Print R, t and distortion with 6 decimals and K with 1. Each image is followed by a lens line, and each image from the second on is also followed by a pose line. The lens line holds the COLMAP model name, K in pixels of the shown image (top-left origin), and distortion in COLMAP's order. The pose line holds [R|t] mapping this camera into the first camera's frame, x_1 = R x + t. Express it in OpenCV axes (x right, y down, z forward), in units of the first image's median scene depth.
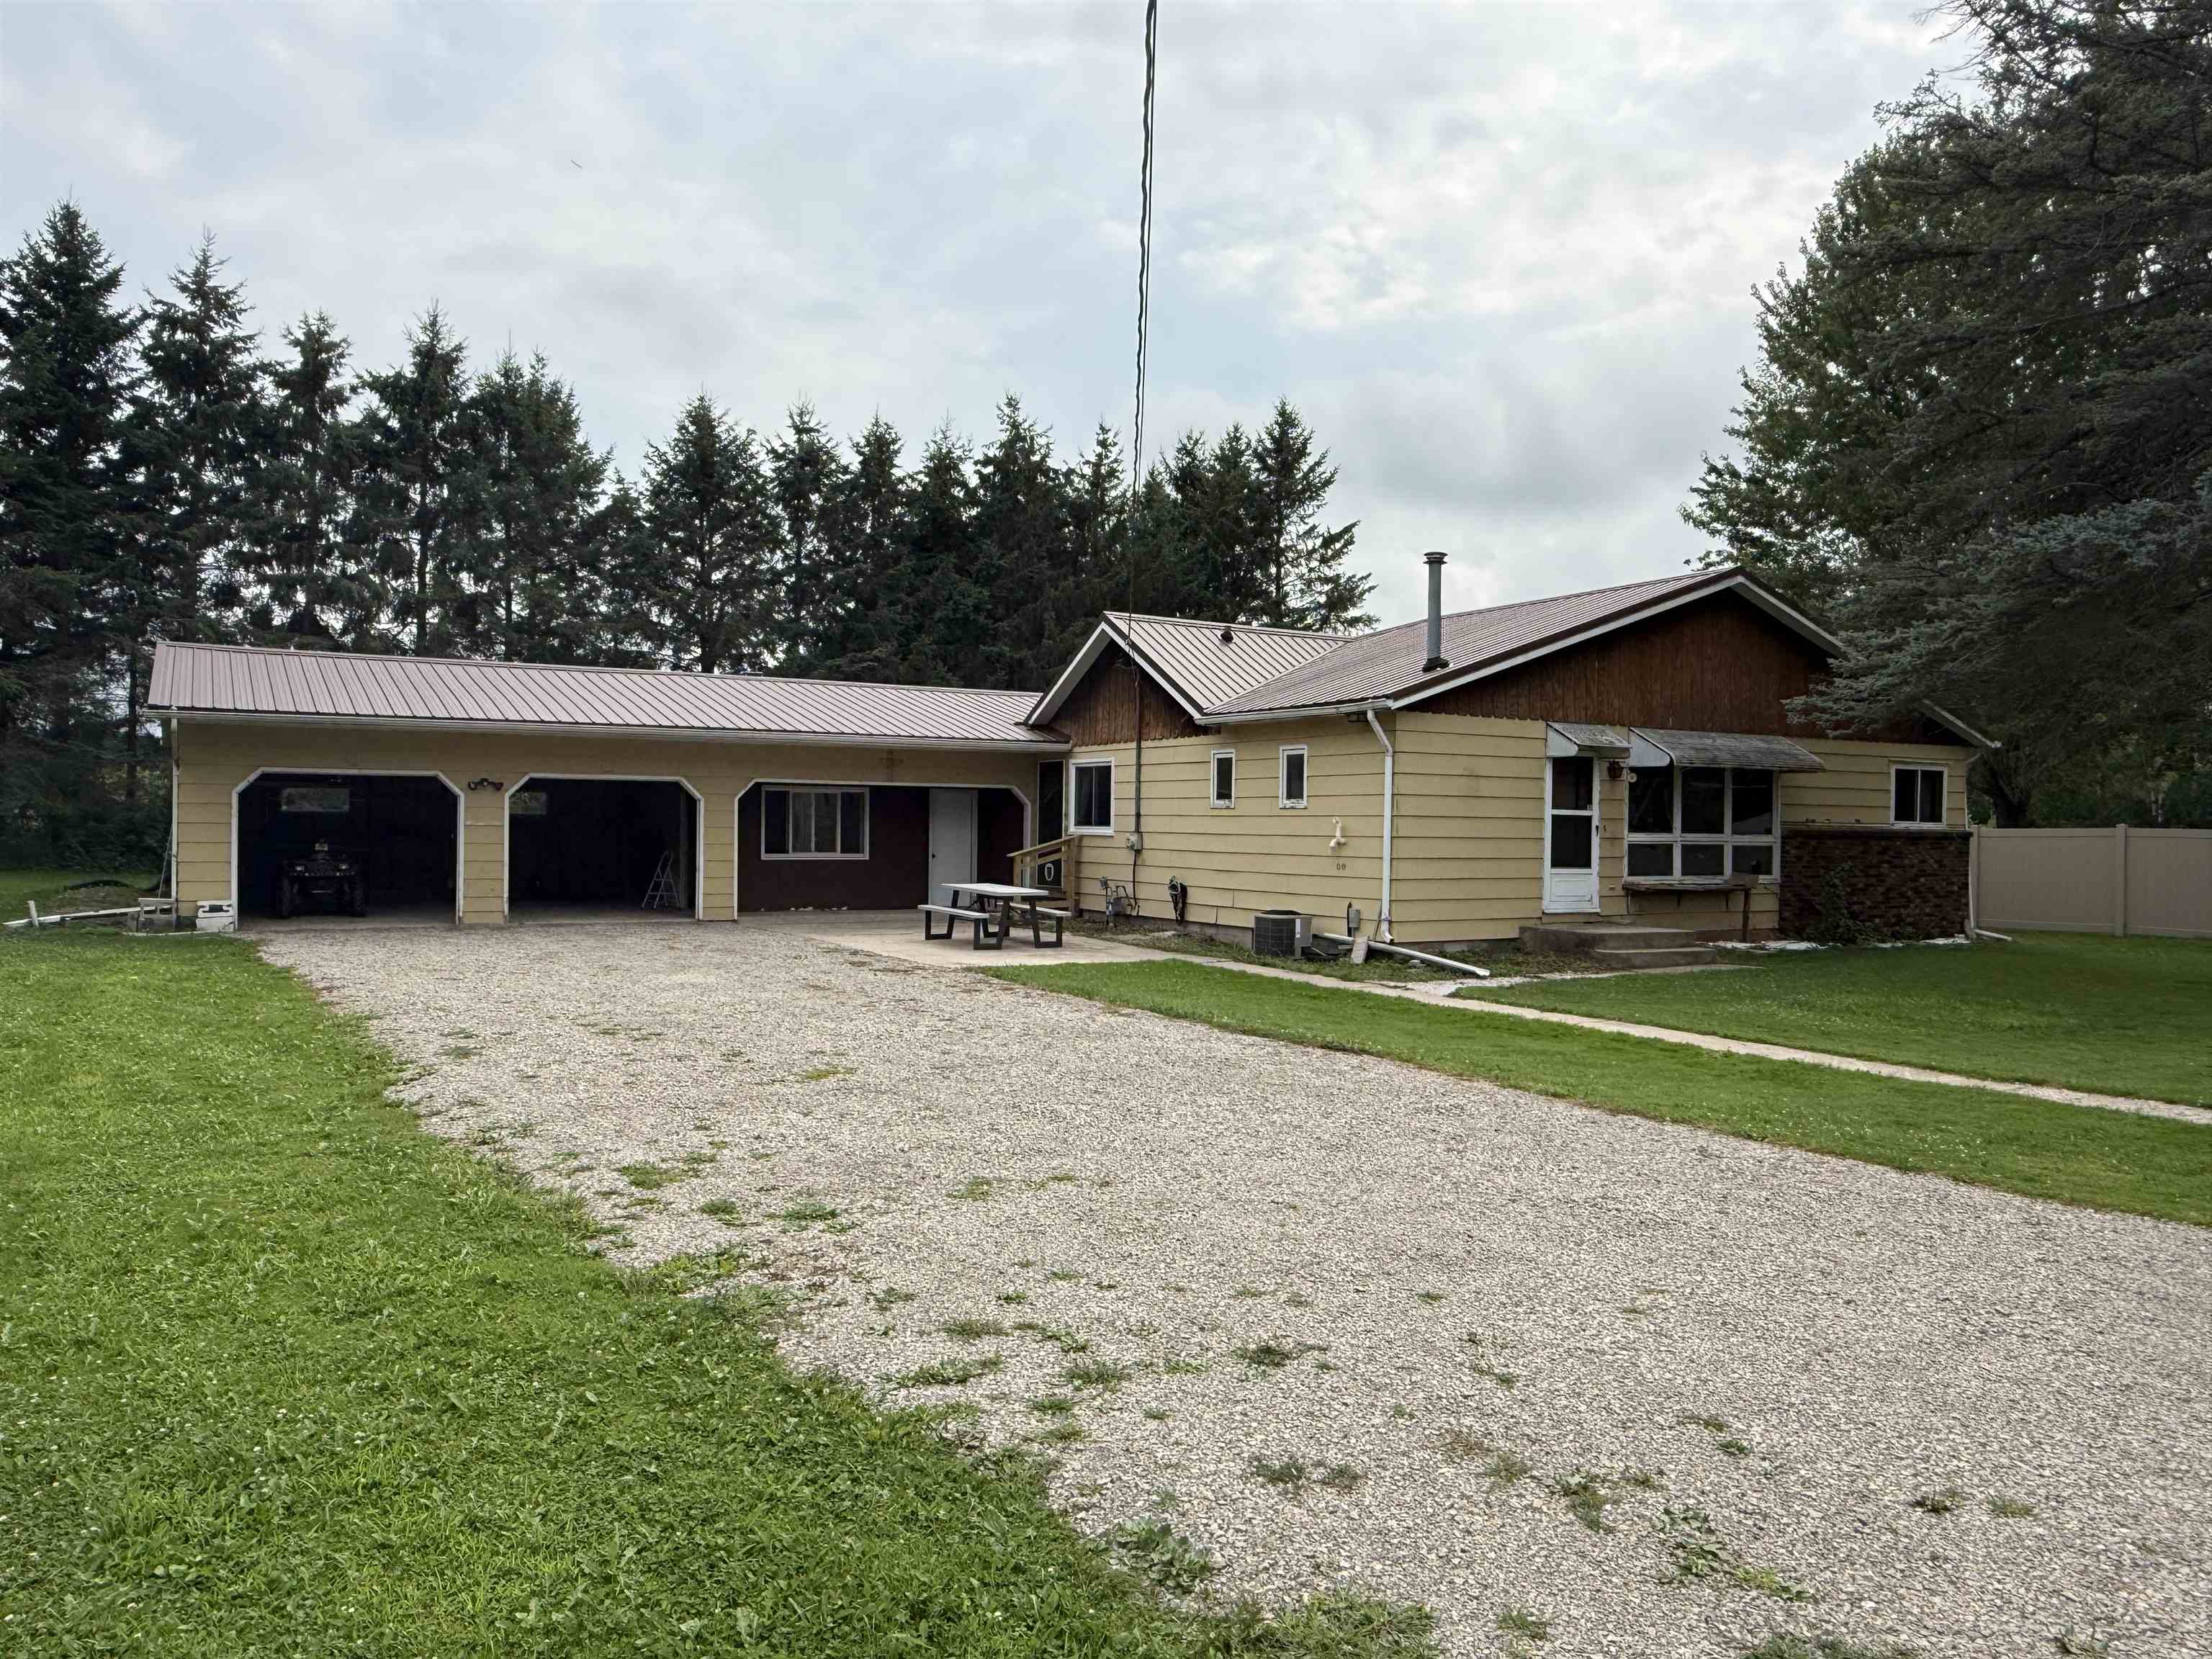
lens RADIAL K [[1557.6, 0, 1106.0], [0, 1557.6, 829.5], [0, 0, 1]] dist [0.021423, -0.065963]
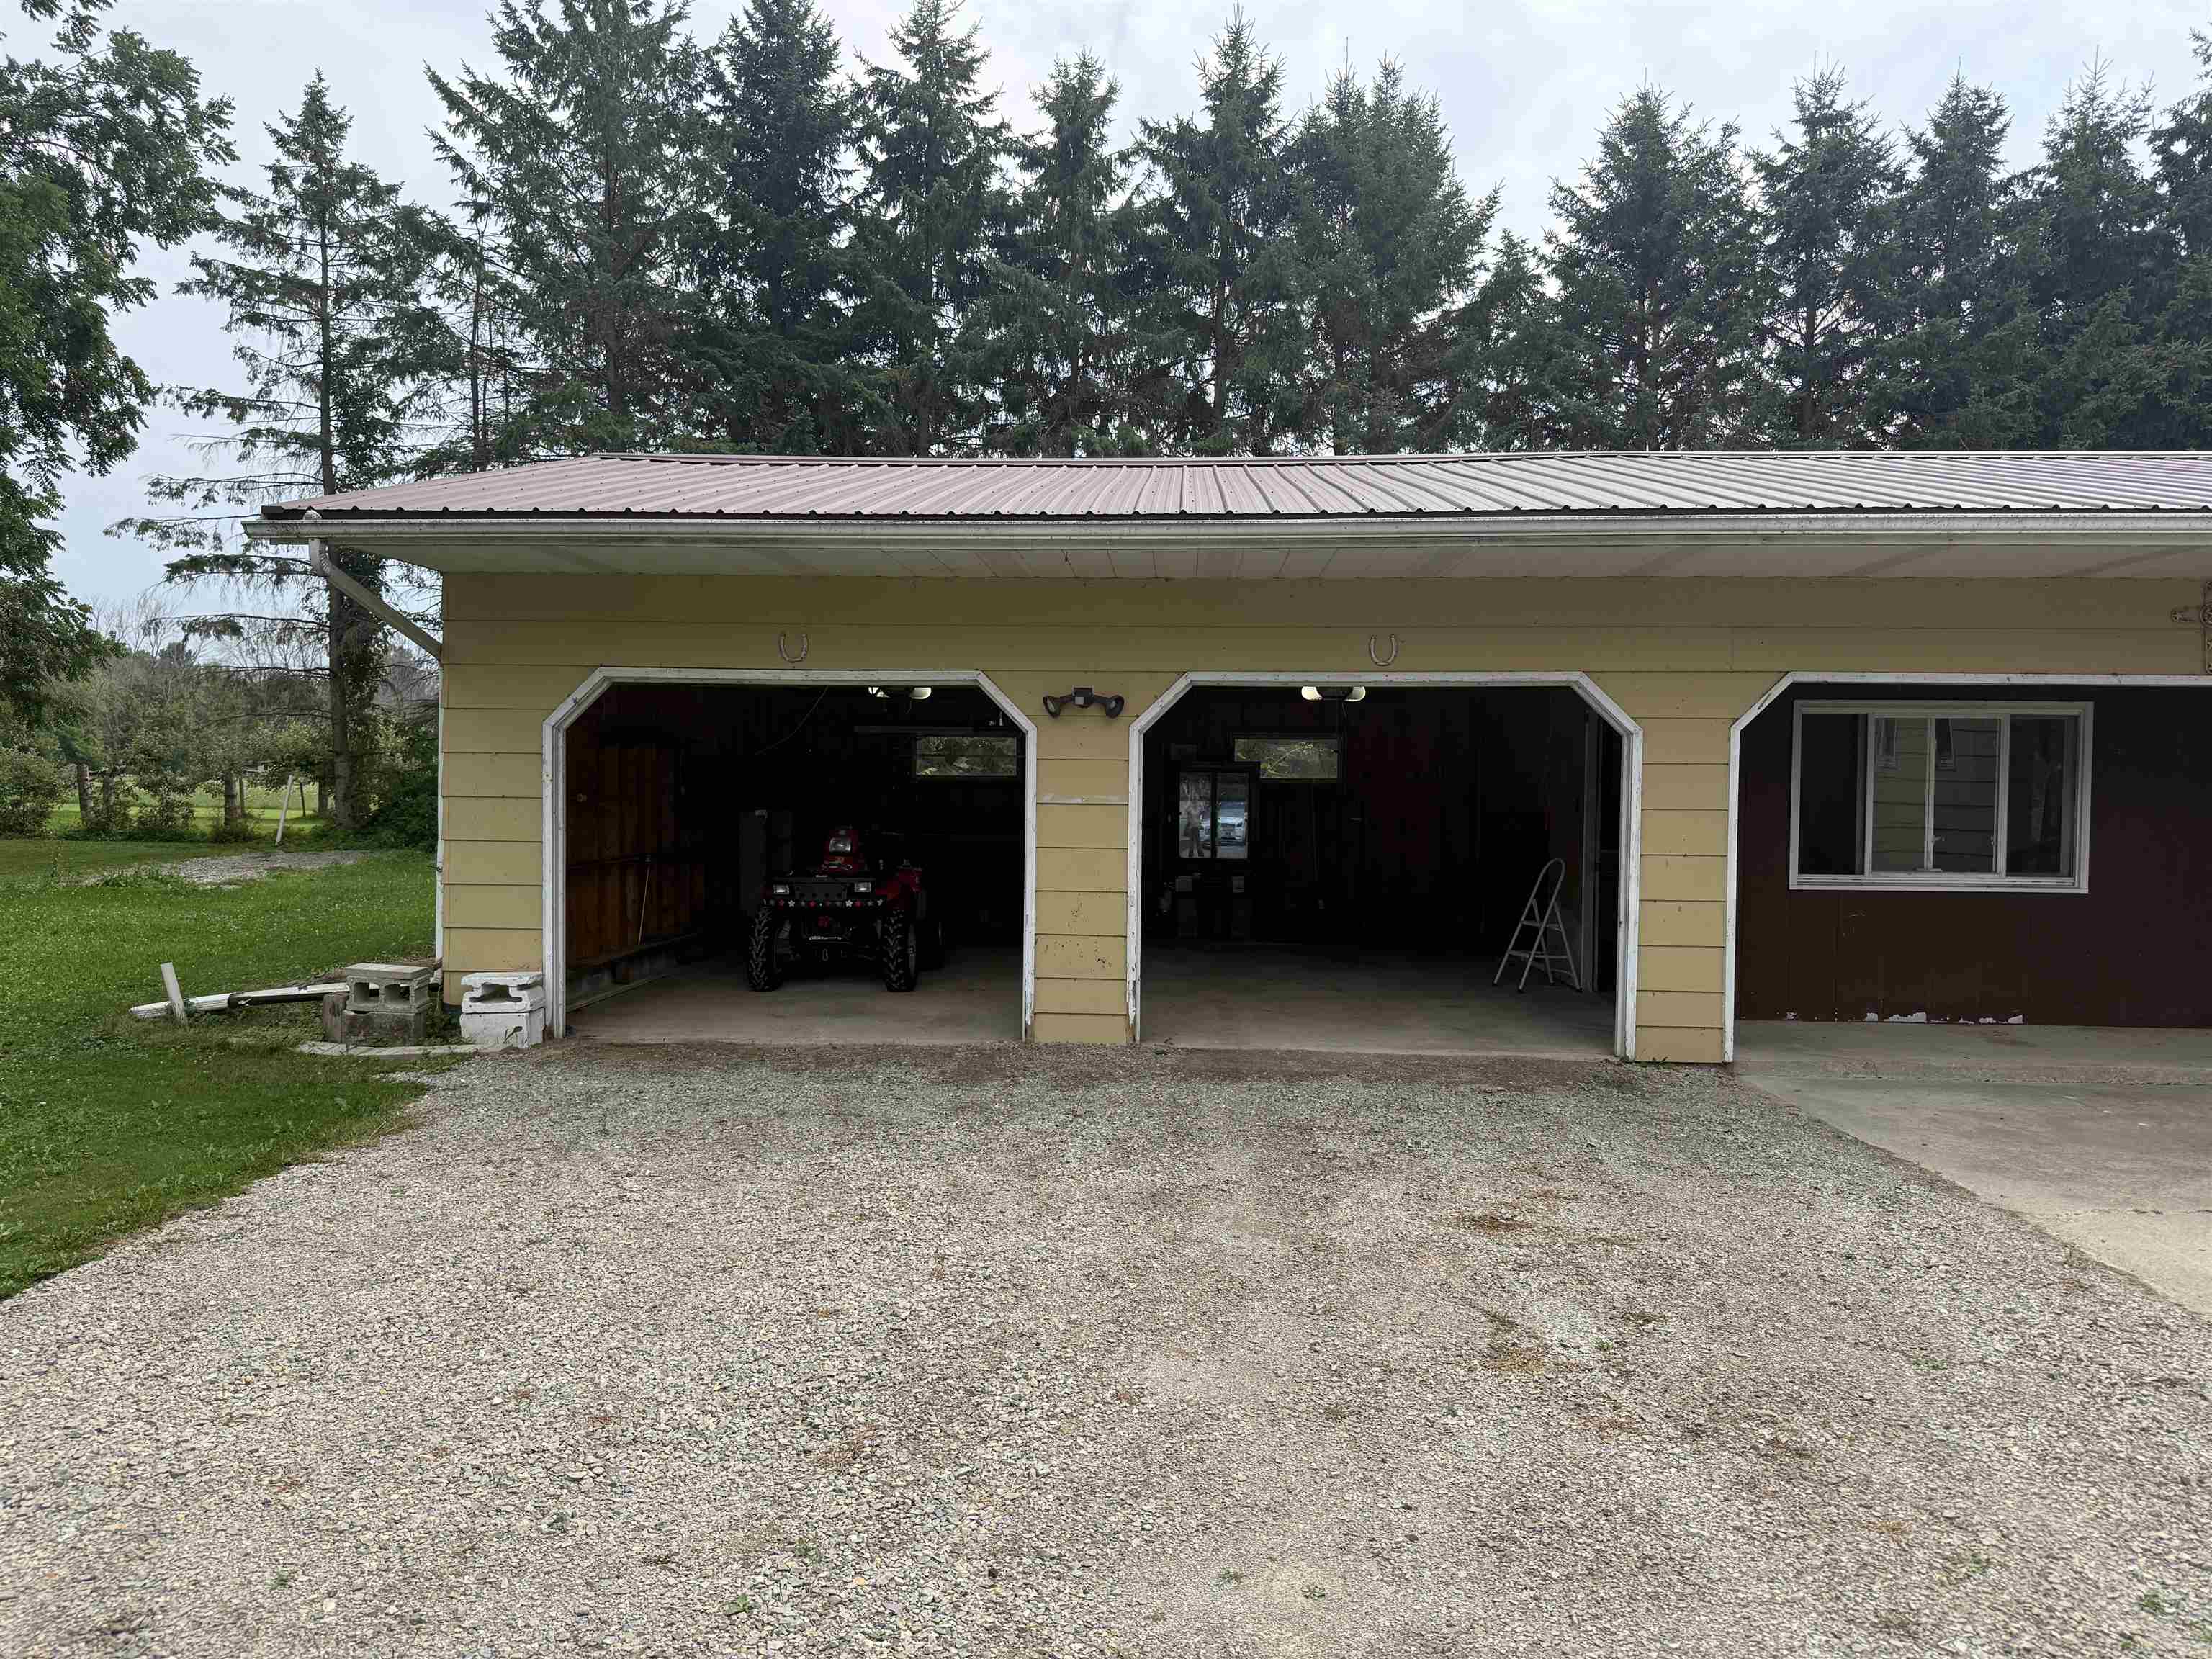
lens RADIAL K [[1508.5, 0, 1106.0], [0, 1508.5, 829.5], [0, 0, 1]] dist [0.006399, 0.008035]
pose [[0.830433, 0.017311, -0.556849, -0.108589], [-0.001864, 0.999598, 0.028295, -0.004365], [0.557115, -0.022459, 0.830131, 0.419528]]
